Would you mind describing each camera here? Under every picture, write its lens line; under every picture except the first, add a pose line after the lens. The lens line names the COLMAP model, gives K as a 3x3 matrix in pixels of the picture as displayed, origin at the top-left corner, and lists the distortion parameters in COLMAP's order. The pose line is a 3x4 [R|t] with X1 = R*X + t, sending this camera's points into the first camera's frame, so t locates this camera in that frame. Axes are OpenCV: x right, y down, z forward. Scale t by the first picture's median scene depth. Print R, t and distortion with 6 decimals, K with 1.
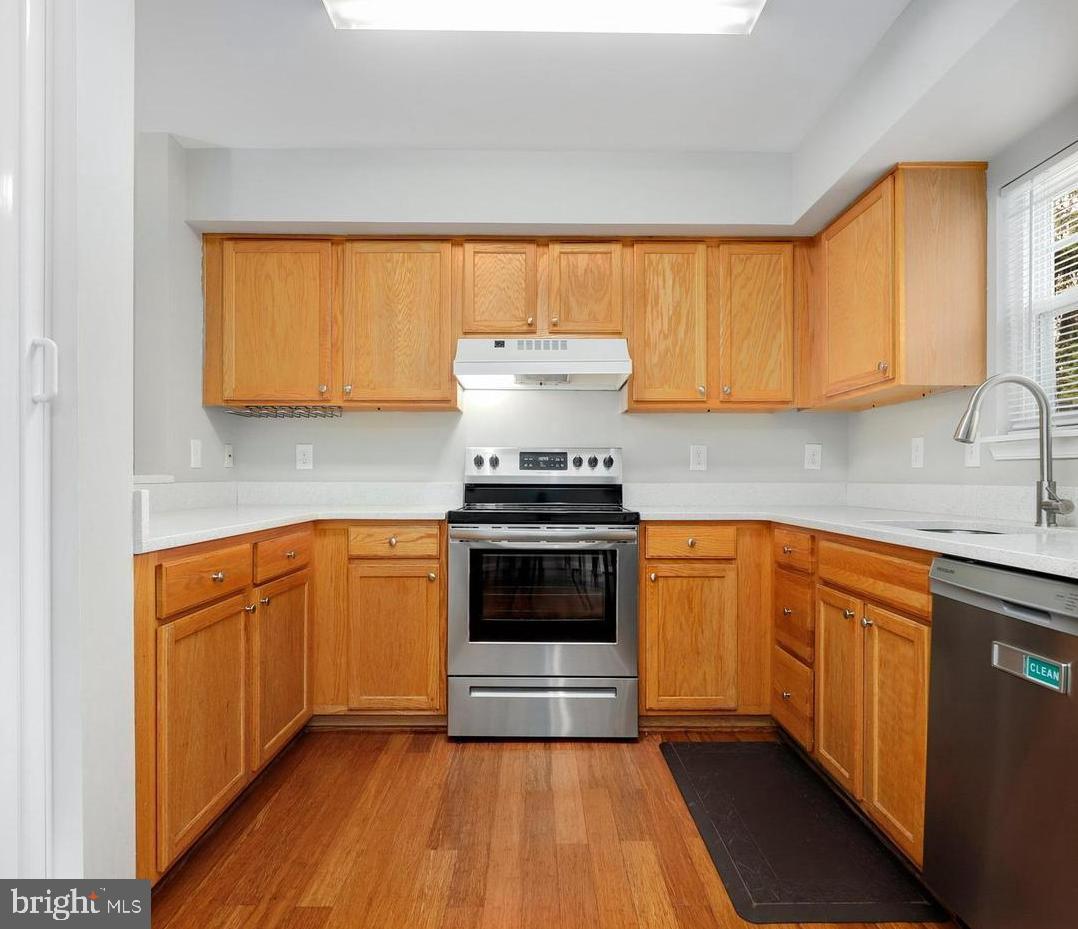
lens RADIAL K [[660.4, 0, 535.6], [0, 660.4, 479.5], [0, 0, 1]] dist [-0.015074, -0.001471]
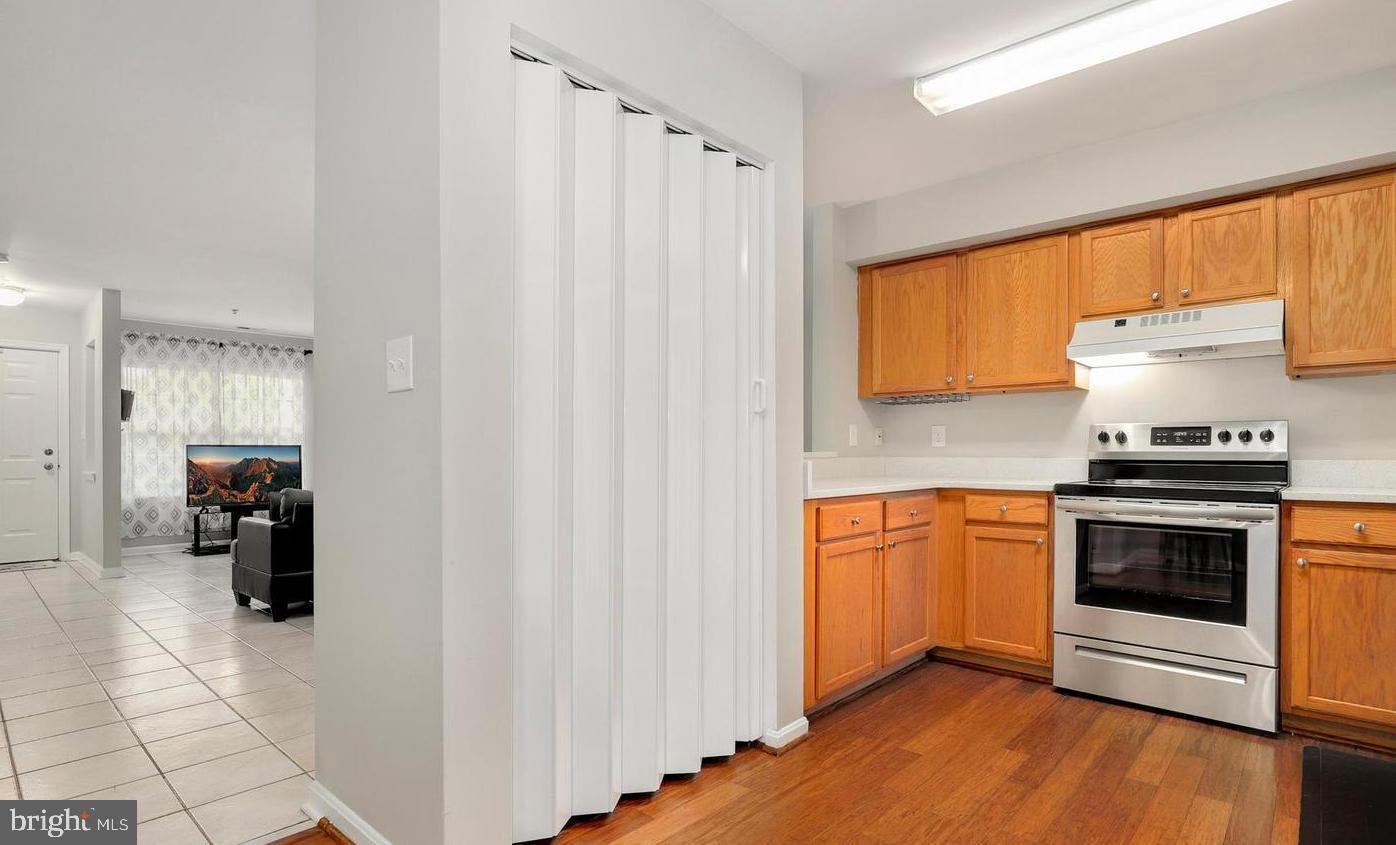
lens RADIAL K [[695.3, 0, 692.5], [0, 695.3, 454.2], [0, 0, 1]] dist [0.000101, 0.000154]
pose [[0.739702, -0.000216, -0.672934, 0.181927], [-0.001007, 0.999998, -0.001427, 0.000360], [0.672934, 0.001733, 0.739701, -0.246136]]
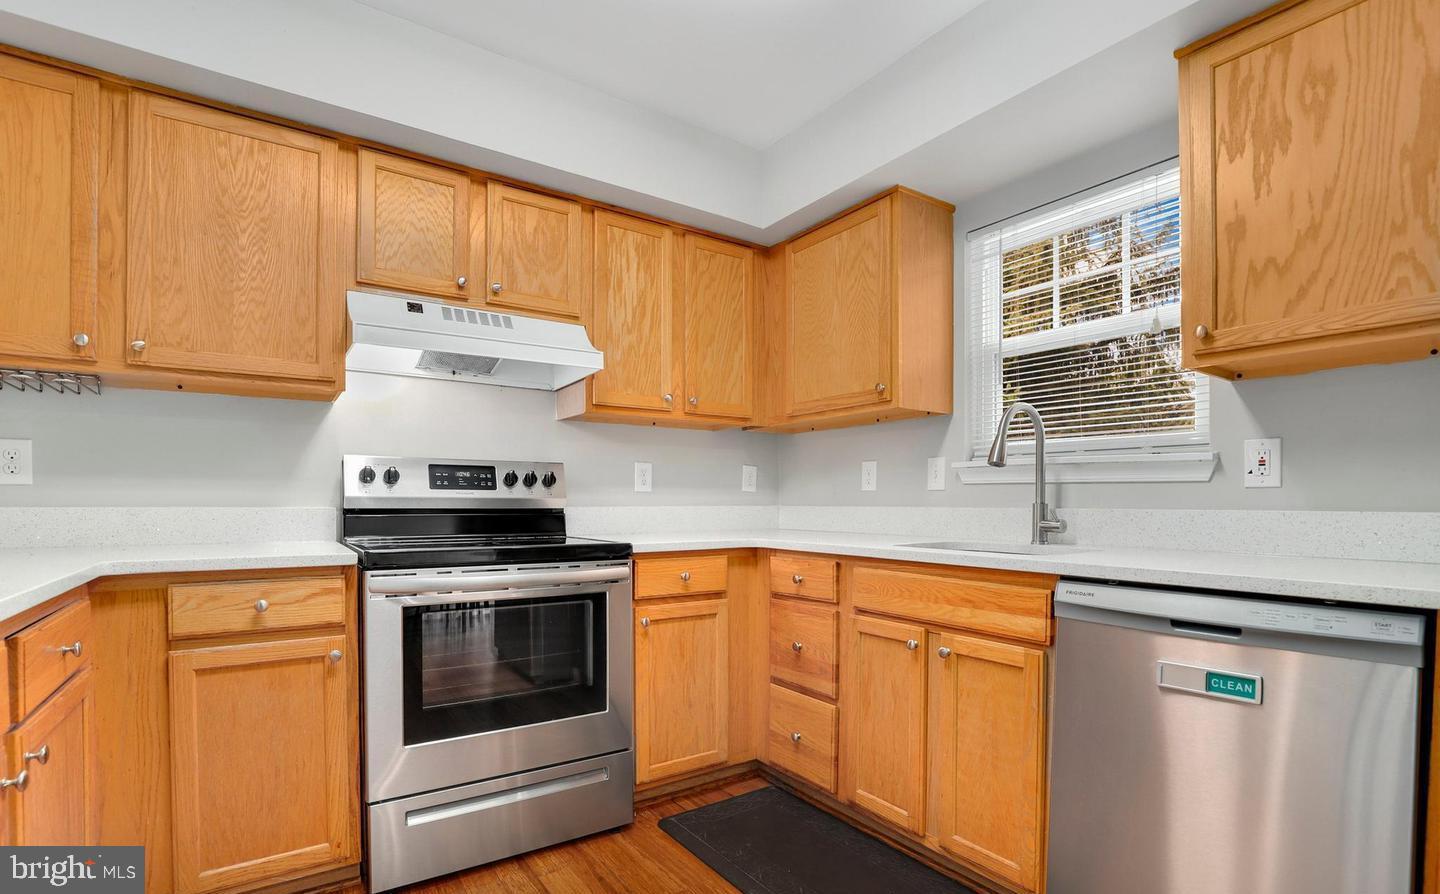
lens RADIAL K [[674.3, 0, 718.9], [0, 674.3, 512.6], [0, 0, 1]] dist [-0.038188, 0.006526]
pose [[0.823811, -0.008823, 0.566796, -0.193046], [0.000799, 0.999896, 0.014403, 0.000766], [-0.566864, -0.011413, 0.823732, 0.238822]]
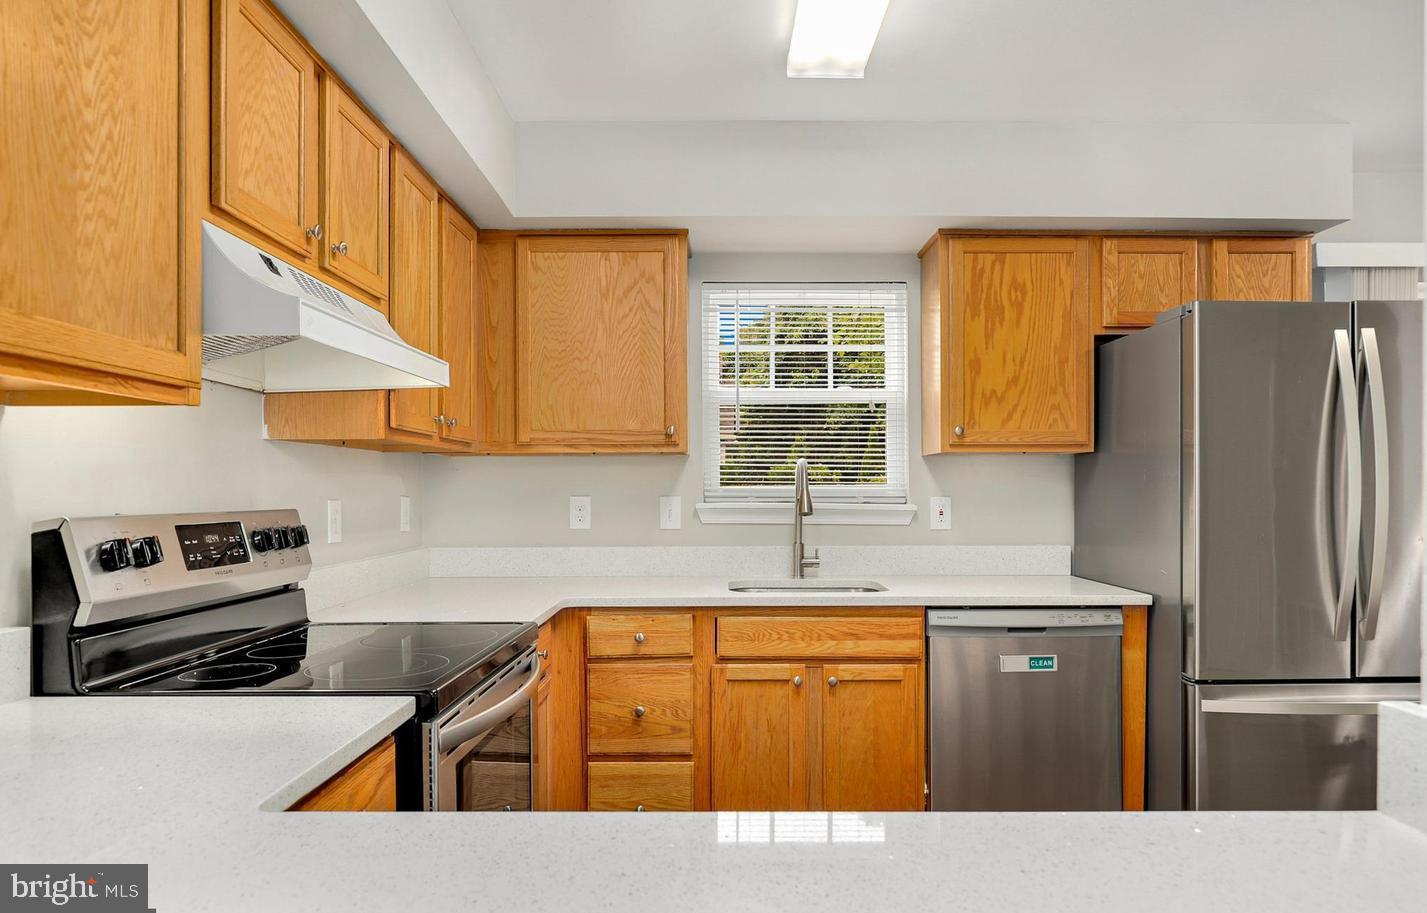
lens RADIAL K [[870.6, 0, 720.8], [0, 870.6, 491.4], [0, 0, 1]] dist [-0.006529, -0.000692]
pose [[-0.005348, -0.002918, 0.999981, -0.594237], [0.006232, 0.999976, 0.002951, -0.067064], [-0.999966, 0.006248, -0.005330, 0.734044]]
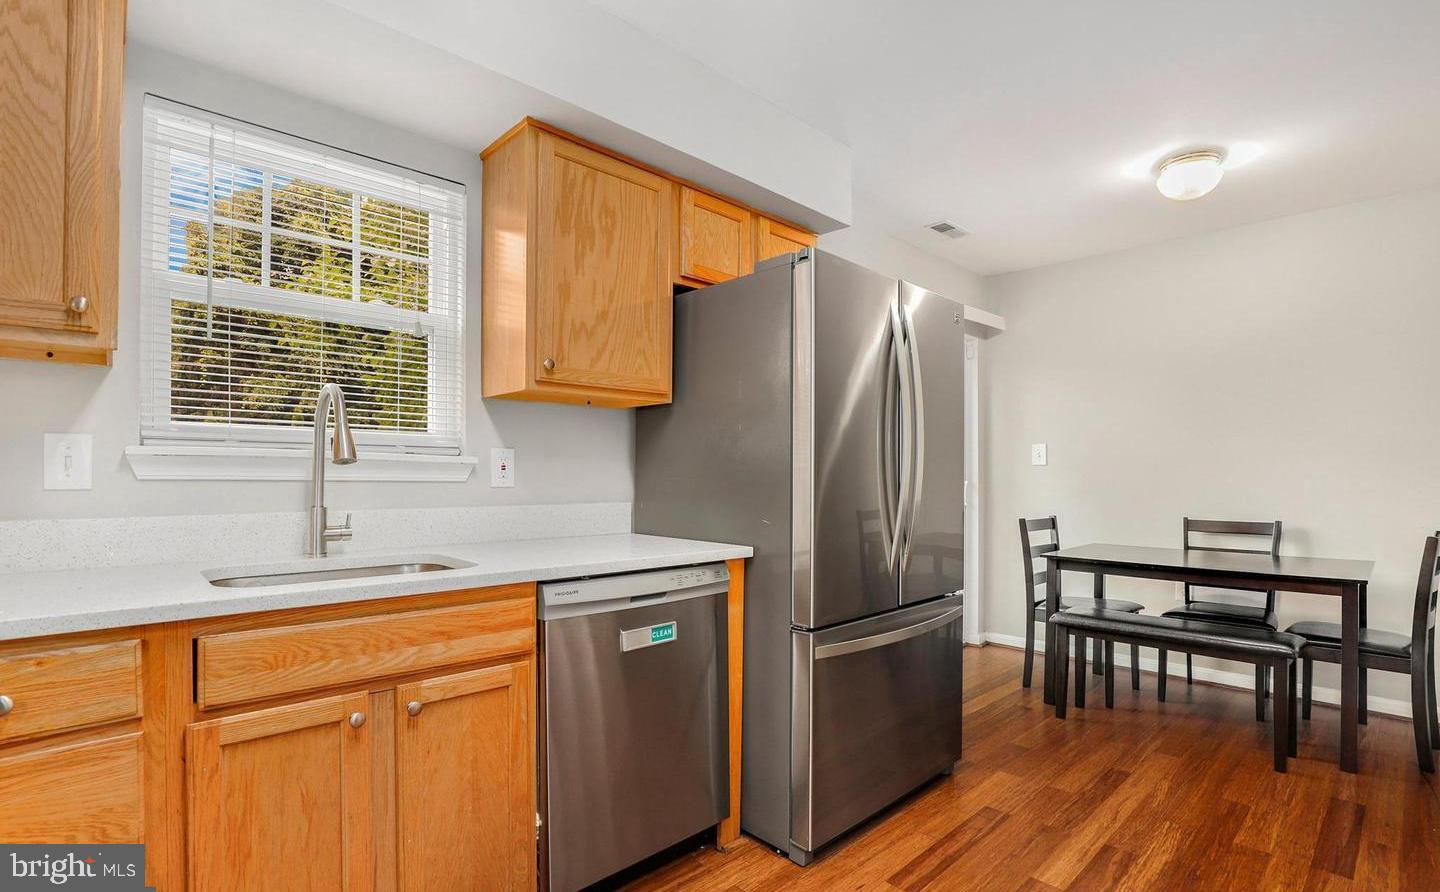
lens RADIAL K [[678.6, 0, 724.2], [0, 678.6, 476.5], [0, 0, 1]] dist [-0.035163, 0.006058]
pose [[-0.692263, -0.005711, 0.721622, -0.172420], [-0.002365, 0.999981, 0.005645, -0.029152], [-0.721641, 0.002202, -0.692264, 0.780083]]
